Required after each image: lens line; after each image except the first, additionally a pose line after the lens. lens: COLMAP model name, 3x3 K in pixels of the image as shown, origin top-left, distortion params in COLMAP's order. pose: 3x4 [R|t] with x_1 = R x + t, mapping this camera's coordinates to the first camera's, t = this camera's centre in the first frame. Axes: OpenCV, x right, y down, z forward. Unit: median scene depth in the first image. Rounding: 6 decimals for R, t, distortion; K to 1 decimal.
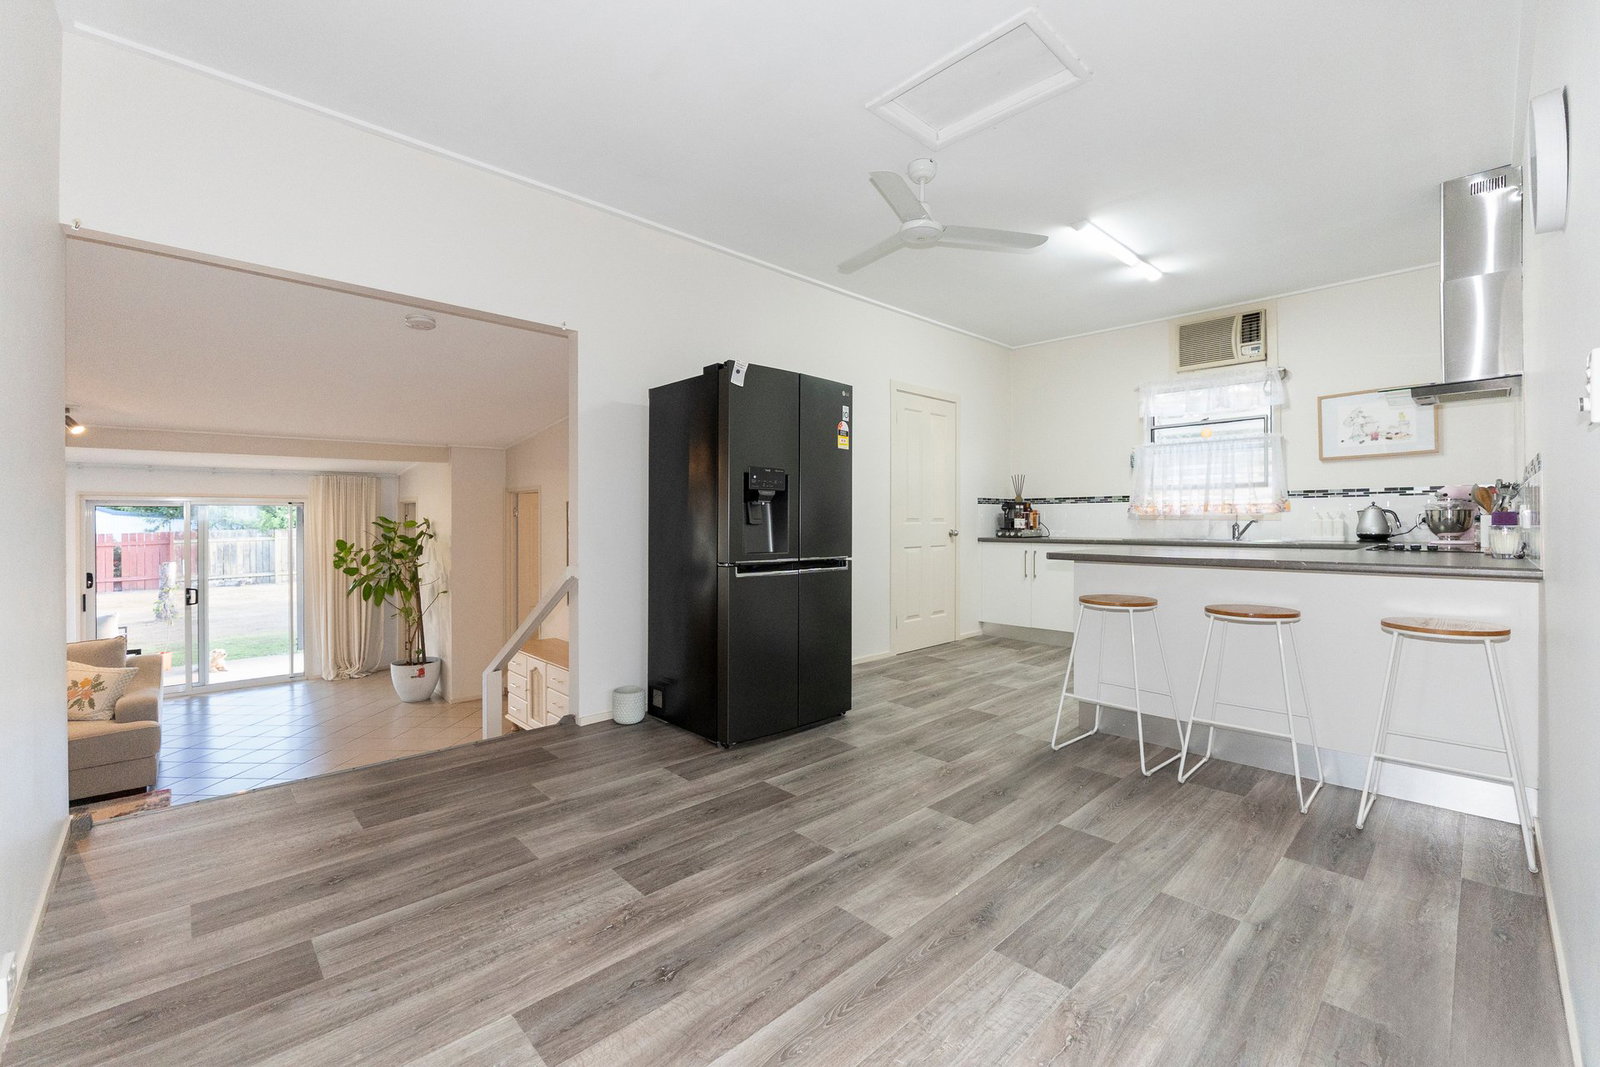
lens RADIAL K [[673.1, 0, 794.2], [0, 673.1, 518.1], [0, 0, 1]] dist [-0.006330, 0.000095]
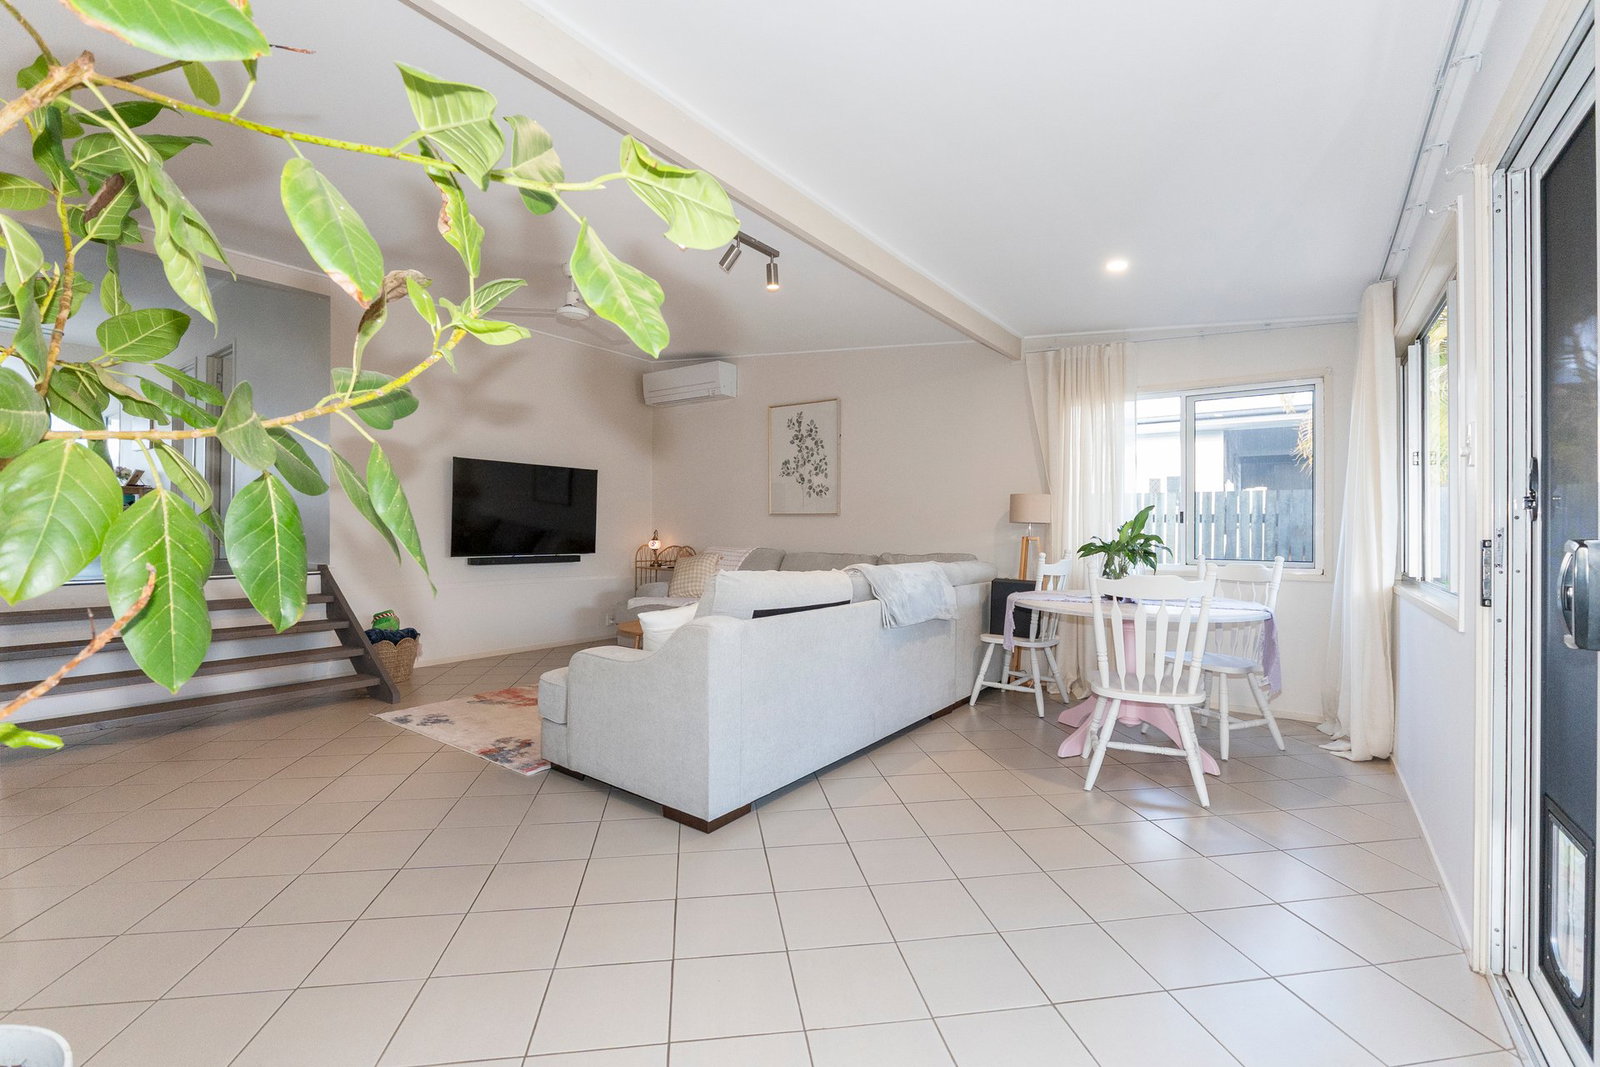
lens RADIAL K [[673.1, 0, 785.2], [0, 673.1, 545.8], [0, 0, 1]] dist [-0.006330, 0.000095]
pose [[-0.978572, -0.003289, -0.205878, -0.702614], [-0.008942, 0.999608, 0.026535, 0.107282], [0.205710, 0.027808, -0.978218, 1.139162]]
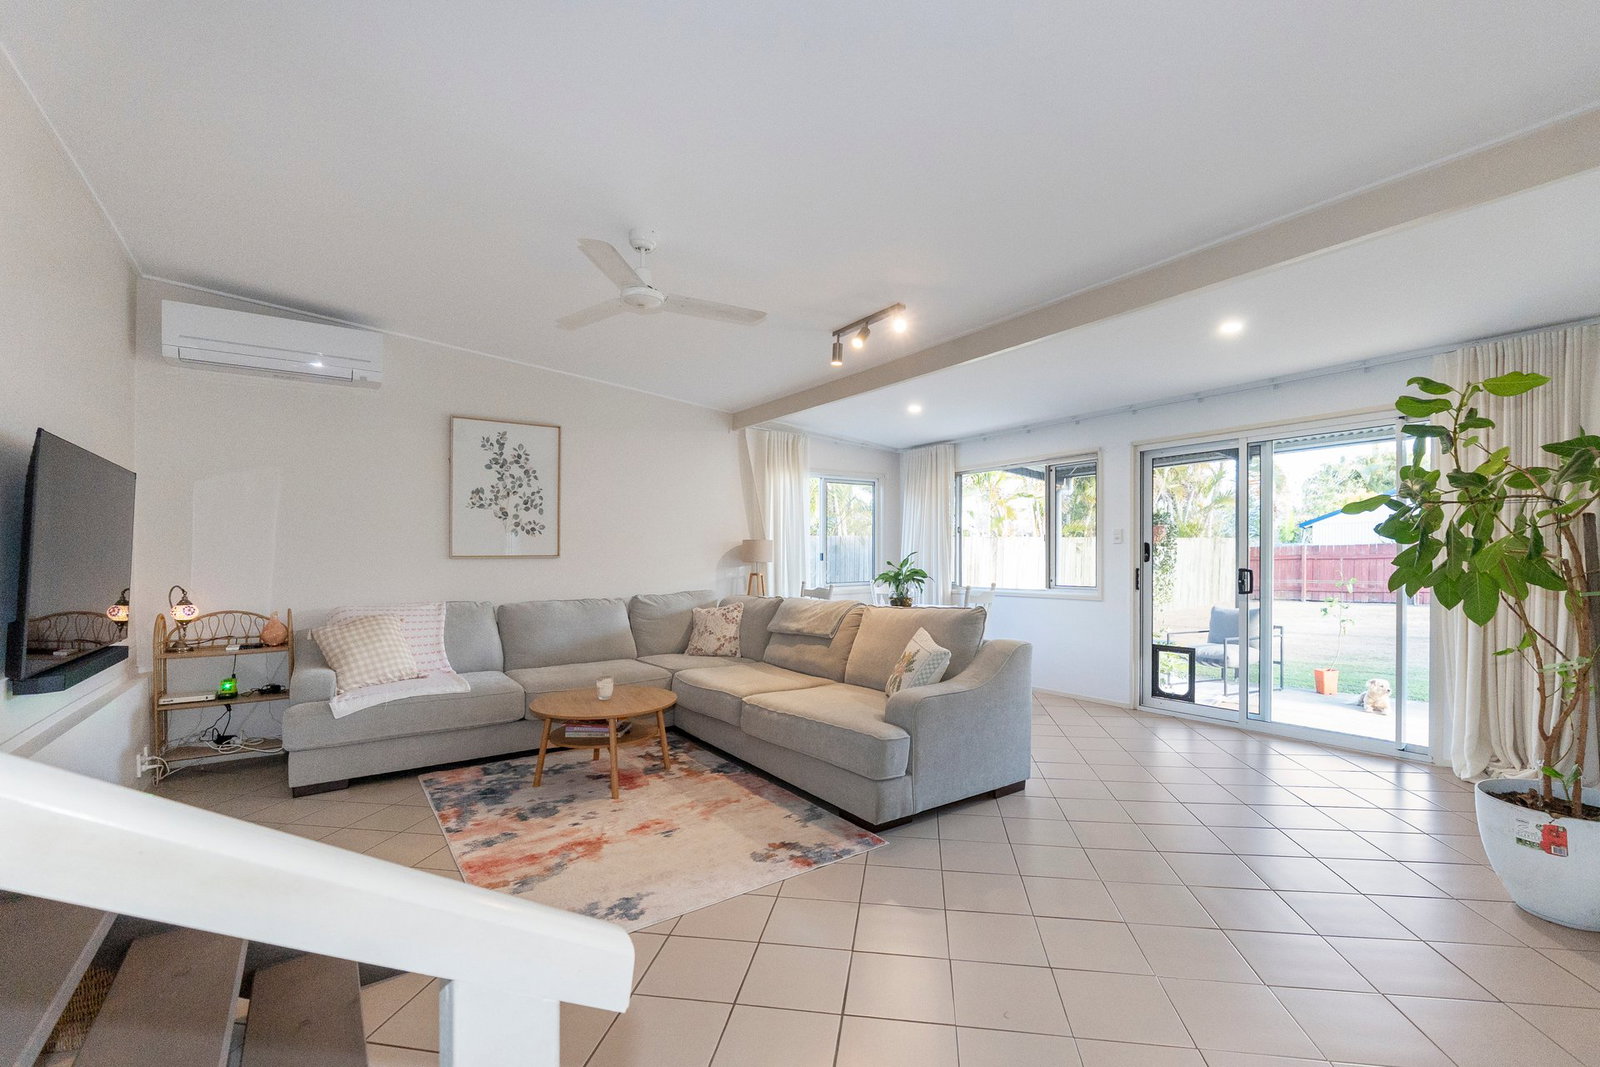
lens RADIAL K [[673.1, 0, 823.3], [0, 673.1, 564.5], [0, 0, 1]] dist [-0.006330, 0.000095]
pose [[-0.103483, 0.014707, -0.994523, -0.204734], [0.009739, 0.999858, 0.013773, 0.090675], [0.994584, -0.008260, -0.103611, 0.676753]]
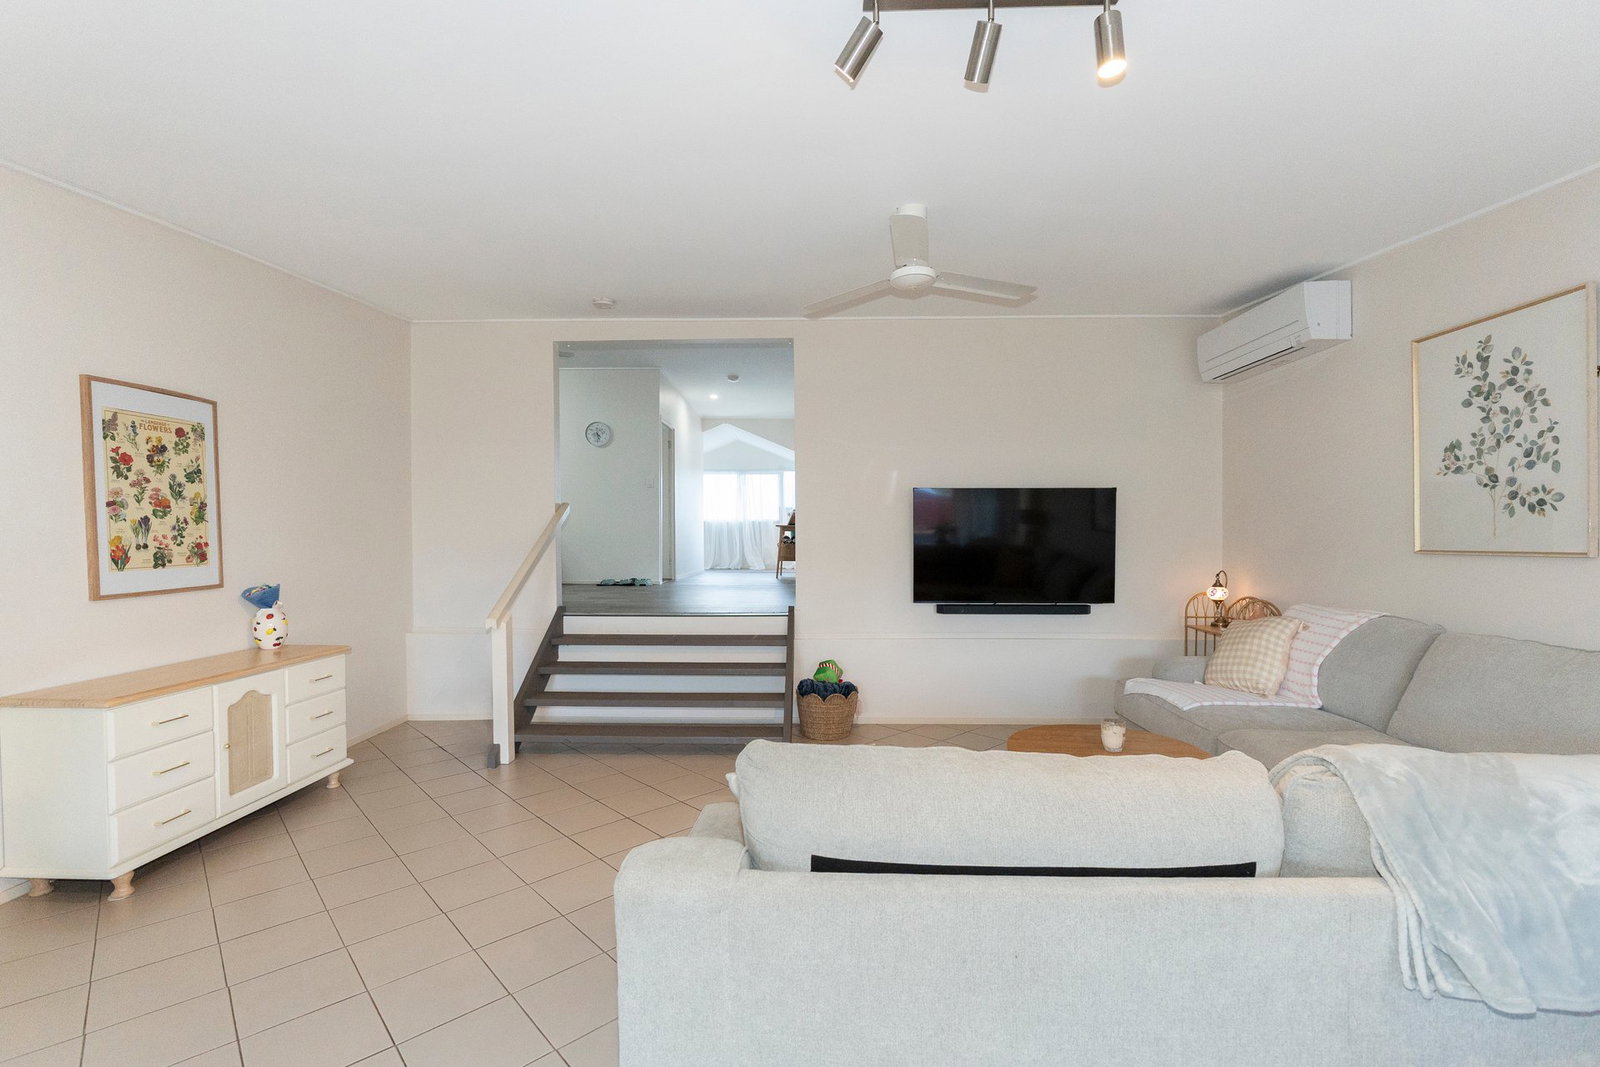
lens RADIAL K [[673.1, 0, 824.6], [0, 673.1, 556.4], [0, 0, 1]] dist [-0.006330, 0.000095]
pose [[-0.738402, -0.012832, 0.674238, -0.887075], [0.002773, 0.999753, 0.022063, 0.080220], [-0.674355, 0.018161, -0.738184, 0.851025]]
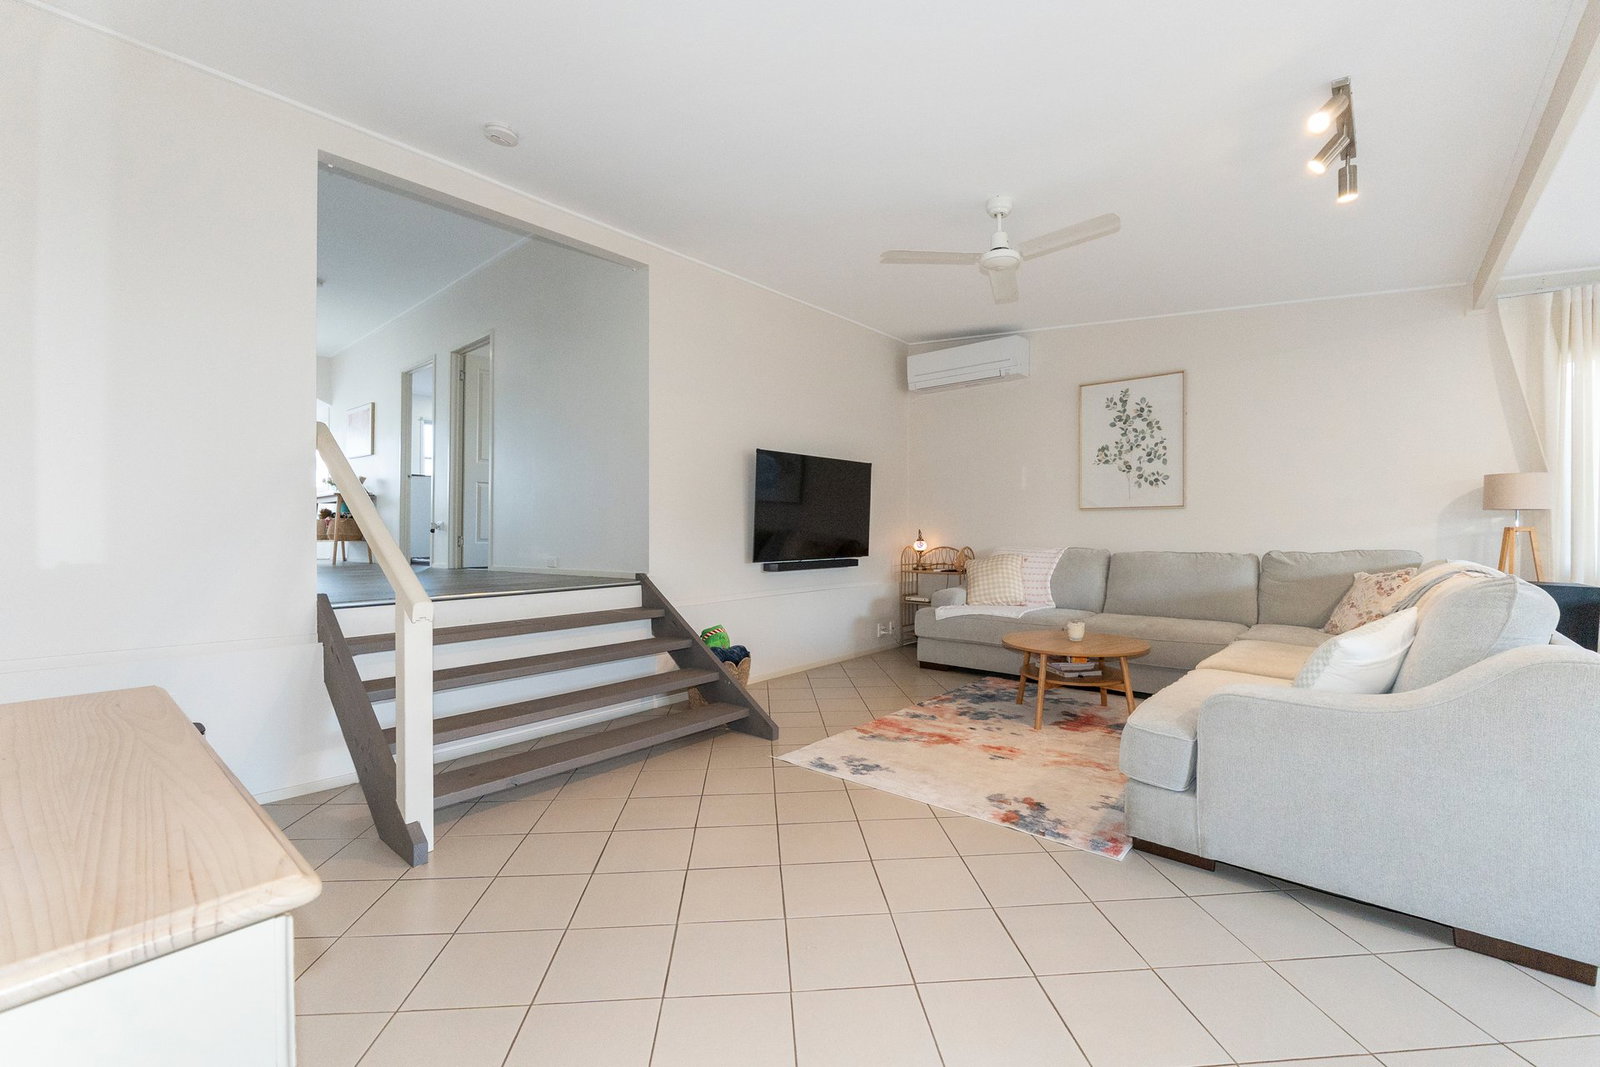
lens RADIAL K [[673.1, 0, 802.3], [0, 673.1, 530.3], [0, 0, 1]] dist [-0.006330, 0.000095]
pose [[-0.991525, 0.006390, -0.129757, -0.434451], [0.006562, 0.999978, -0.000896, 0.112942], [0.129748, -0.001740, -0.991545, 0.974059]]
